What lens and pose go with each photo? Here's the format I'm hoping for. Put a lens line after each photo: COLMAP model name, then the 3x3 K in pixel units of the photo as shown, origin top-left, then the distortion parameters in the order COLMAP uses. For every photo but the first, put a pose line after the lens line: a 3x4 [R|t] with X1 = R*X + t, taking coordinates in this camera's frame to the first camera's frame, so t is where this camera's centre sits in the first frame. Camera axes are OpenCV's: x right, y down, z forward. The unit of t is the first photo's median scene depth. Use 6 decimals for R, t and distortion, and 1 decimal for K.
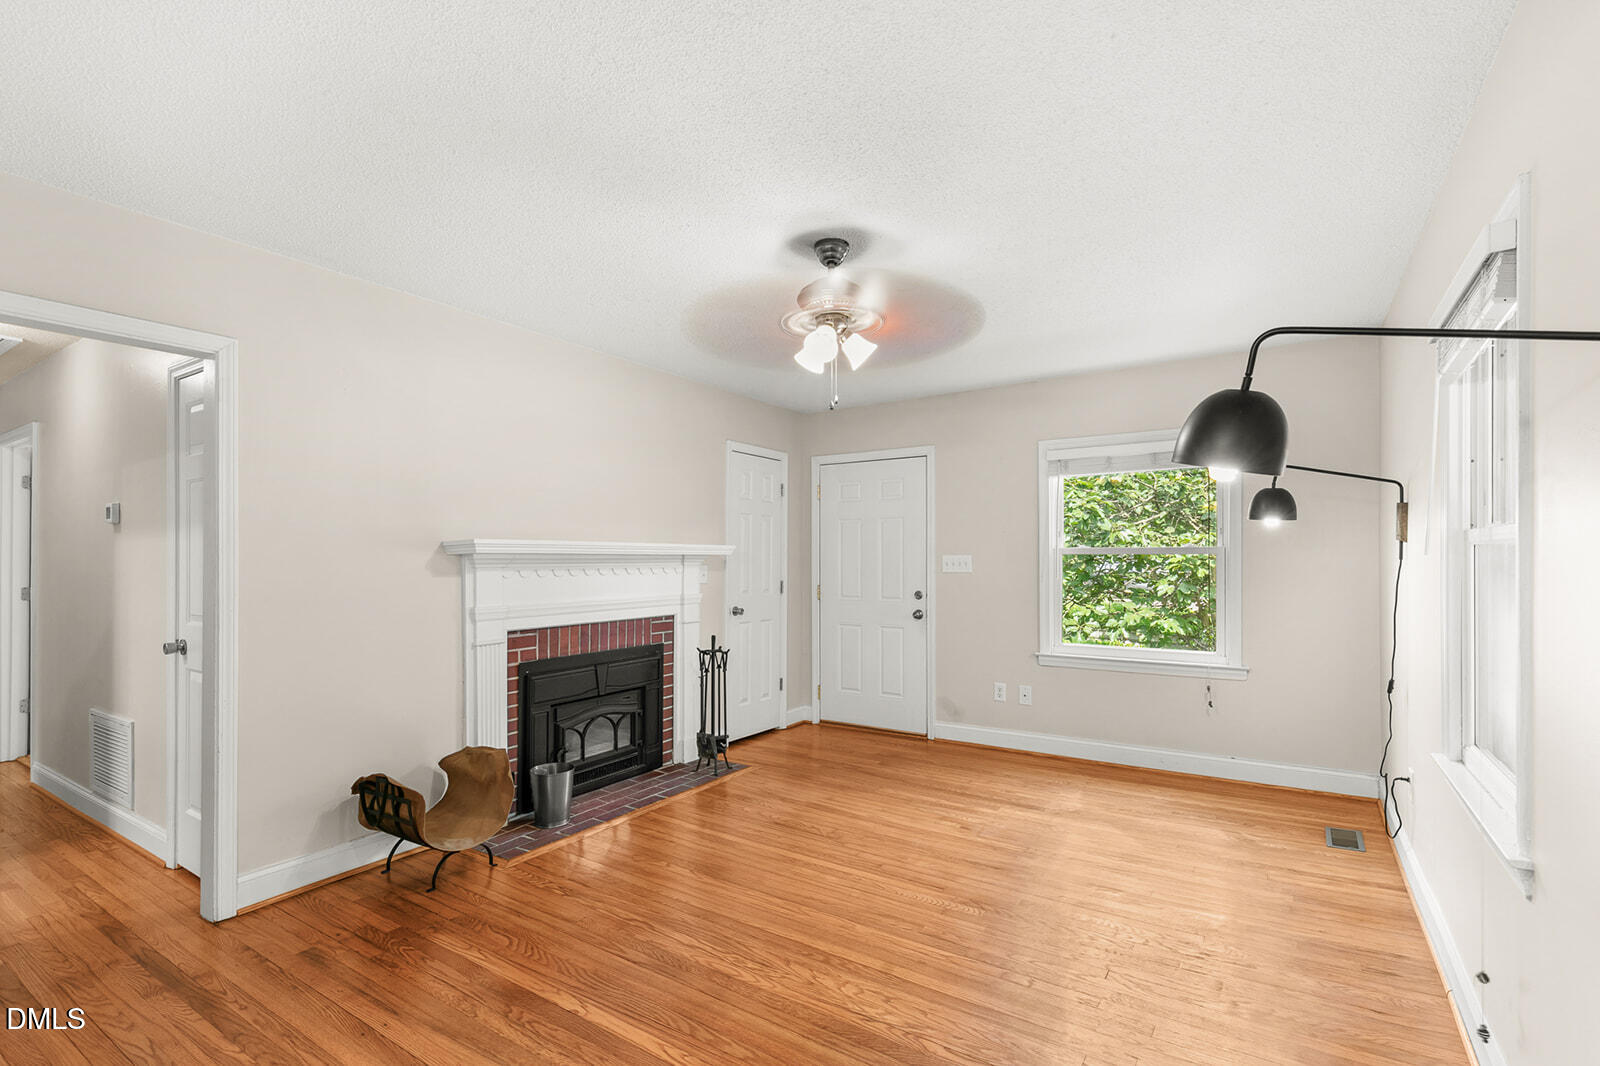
lens RADIAL K [[728.7, 0, 805.8], [0, 728.7, 561.7], [0, 0, 1]] dist [-0.000863, -0.000161]
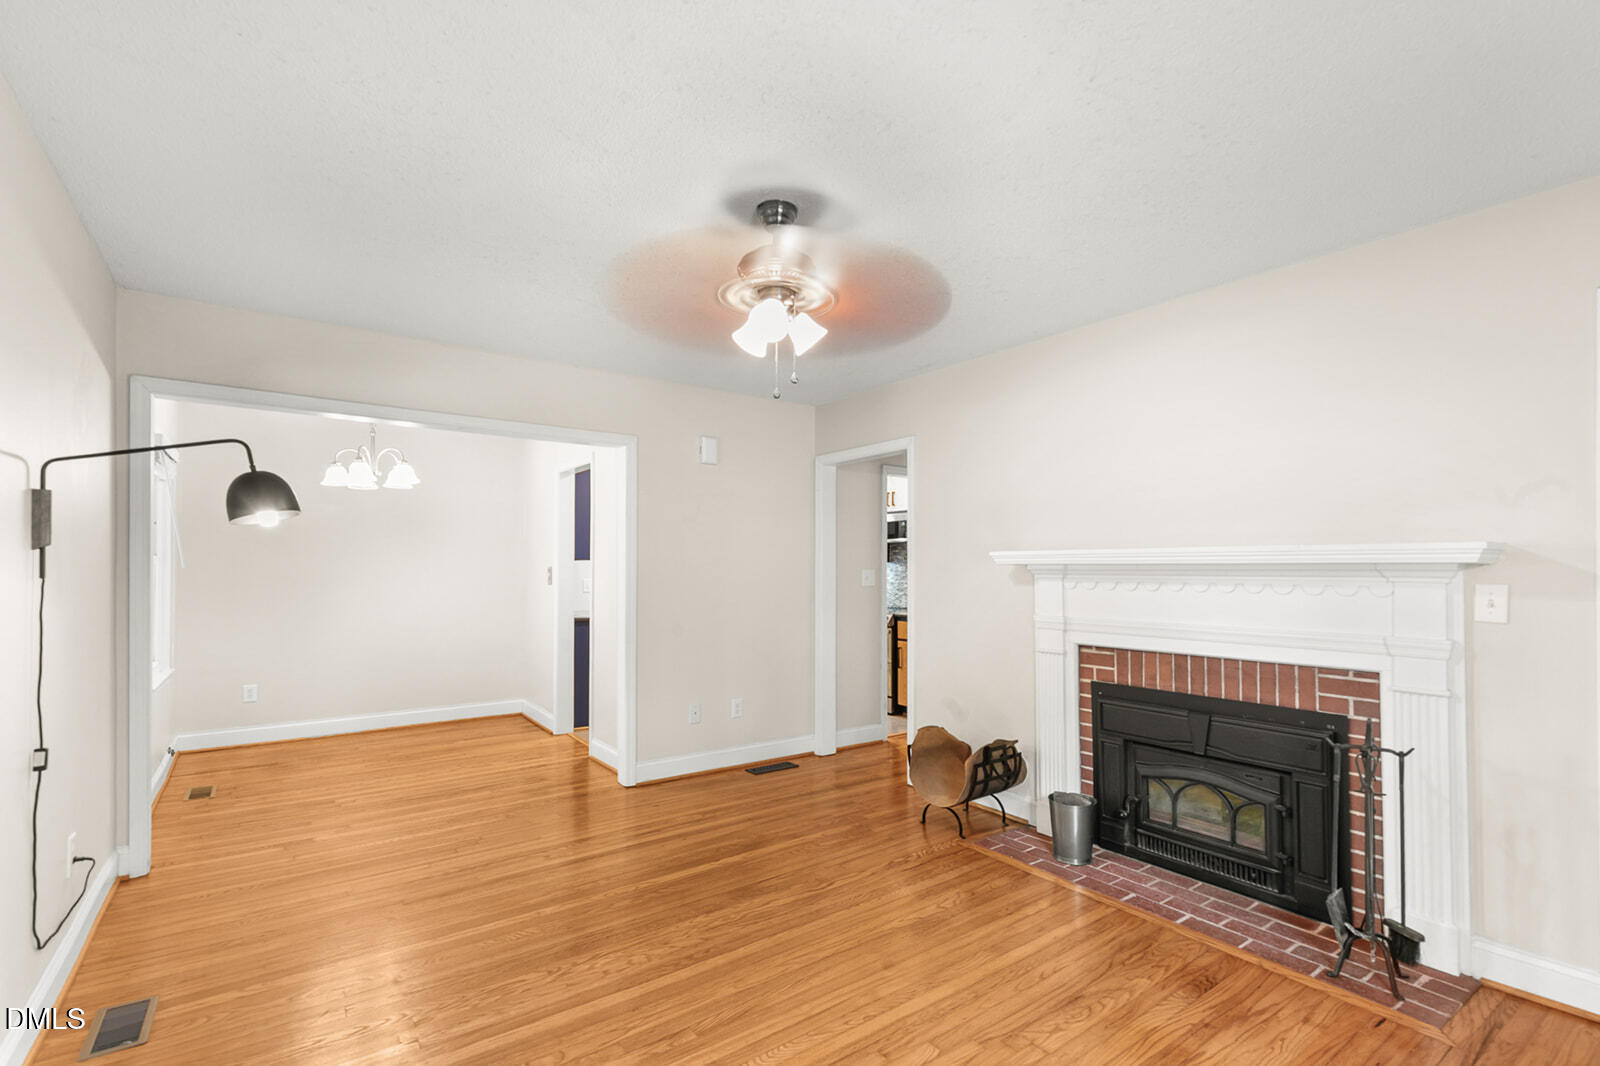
lens RADIAL K [[723.8, 0, 802.5], [0, 723.8, 568.3], [0, 0, 1]] dist [-0.004361, -0.000720]
pose [[-0.349247, -0.002423, -0.937027, 0.512556], [-0.008764, 0.999961, 0.000681, -0.002267], [0.936990, 0.008450, -0.349255, 0.825950]]
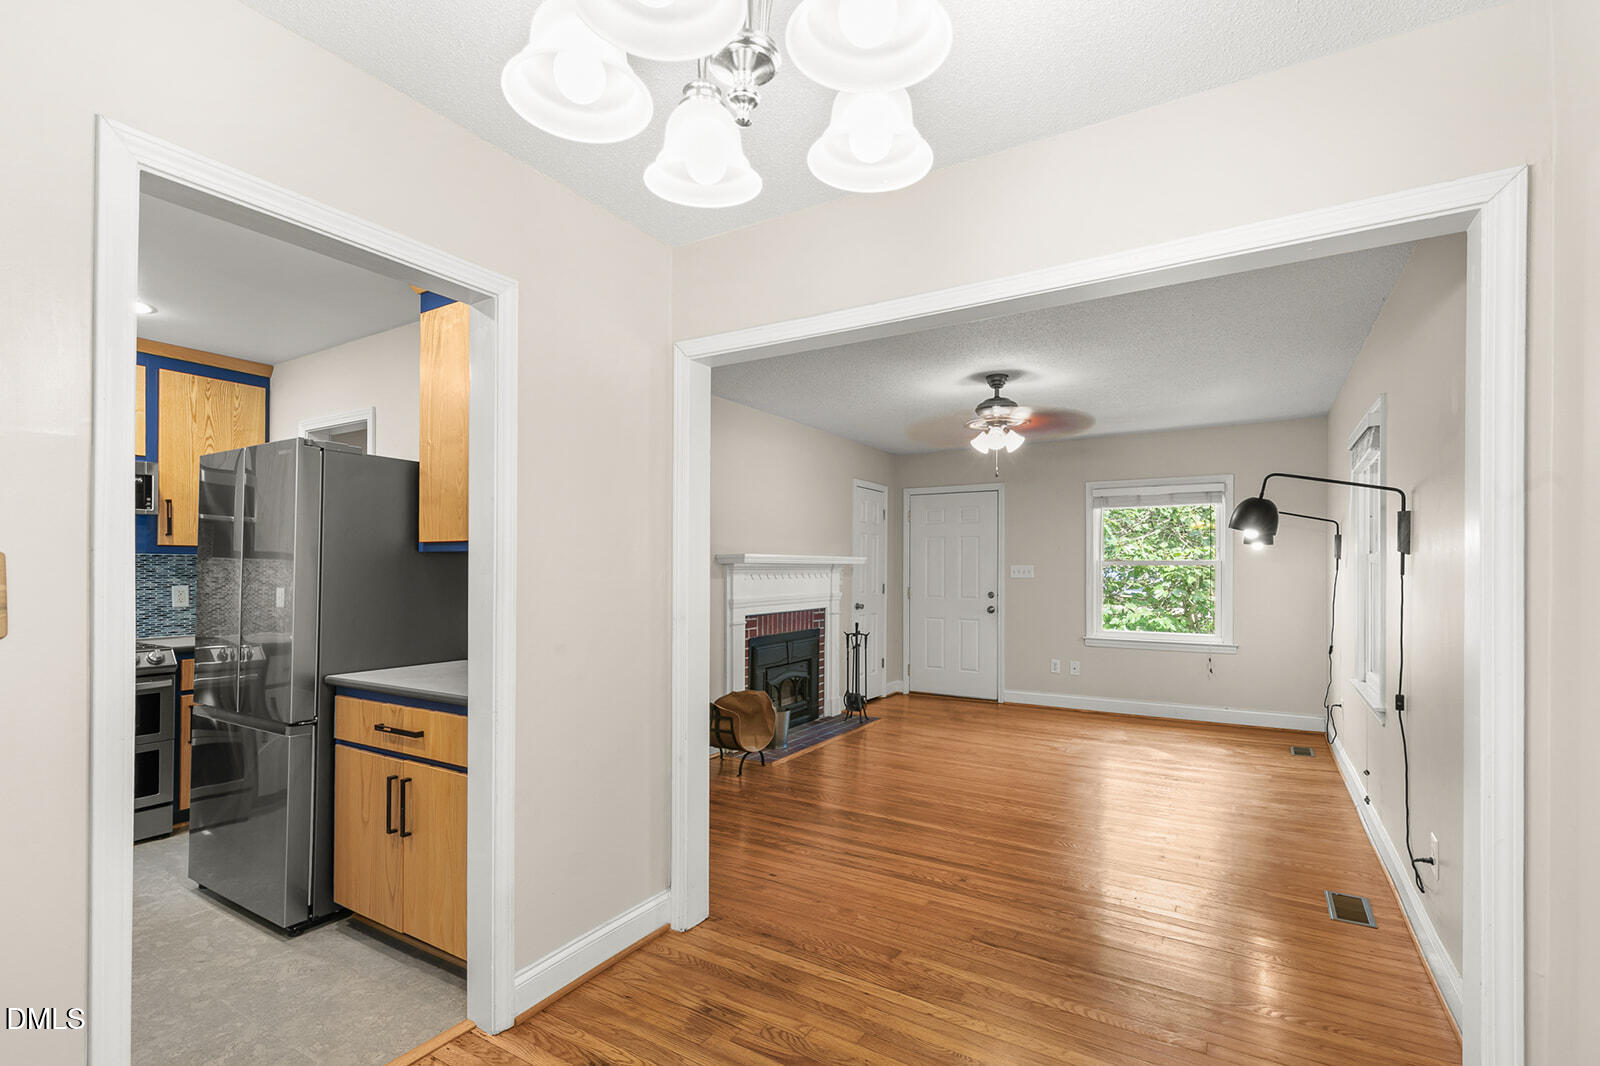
lens RADIAL K [[723.8, 0, 802.5], [0, 723.8, 568.3], [0, 0, 1]] dist [-0.004361, -0.000720]
pose [[0.999556, 0.004664, 0.029442, -0.279984], [-0.004613, 0.999988, -0.001786, 0.001036], [-0.029450, 0.001650, 0.999565, -0.381920]]
